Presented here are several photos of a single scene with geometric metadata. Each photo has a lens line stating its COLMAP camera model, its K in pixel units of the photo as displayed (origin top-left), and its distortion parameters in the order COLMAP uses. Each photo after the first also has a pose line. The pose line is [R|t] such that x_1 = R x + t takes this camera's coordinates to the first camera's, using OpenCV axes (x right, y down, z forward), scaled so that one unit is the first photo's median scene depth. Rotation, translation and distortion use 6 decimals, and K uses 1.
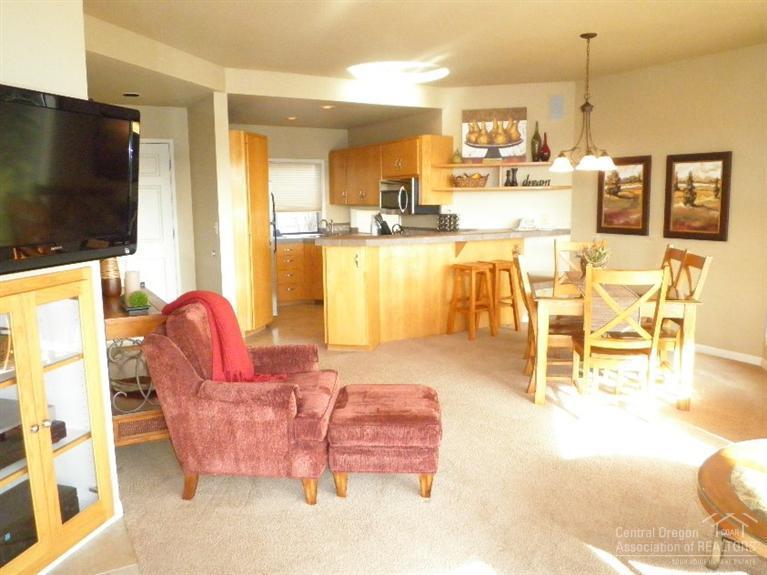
lens RADIAL K [[630.1, 0, 383.5], [0, 630.1, 287.5], [0, 0, 1]] dist [-0.002460, -0.076059]
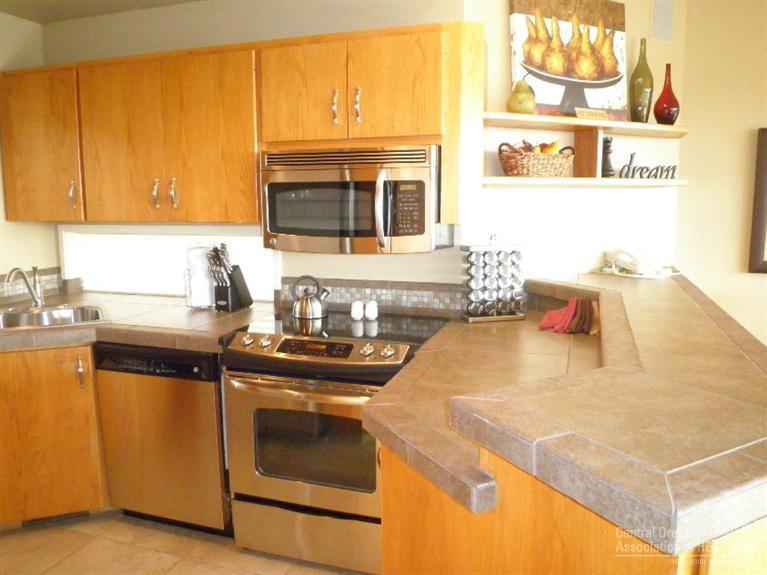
lens RADIAL K [[630.1, 0, 383.5], [0, 630.1, 287.5], [0, 0, 1]] dist [-0.002460, -0.076059]
pose [[0.750592, -0.080326, 0.655865, -0.214087], [0.089016, 0.995828, 0.020090, -0.110182], [-0.654742, 0.043303, 0.754611, 0.797208]]
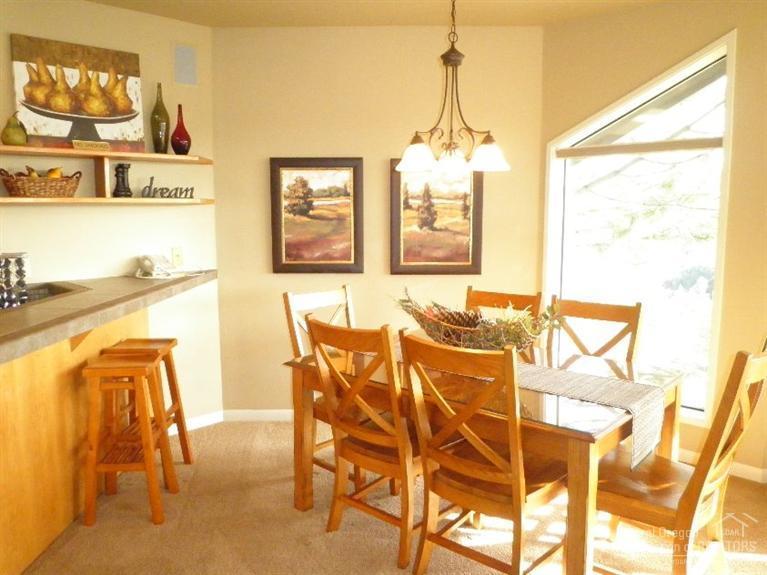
lens RADIAL K [[630.1, 0, 383.5], [0, 630.1, 287.5], [0, 0, 1]] dist [-0.002460, -0.076059]
pose [[0.514577, -0.089537, 0.852756, -0.147570], [0.117862, 0.992479, 0.033087, -0.078859], [-0.849305, 0.083482, 0.521260, 0.560119]]
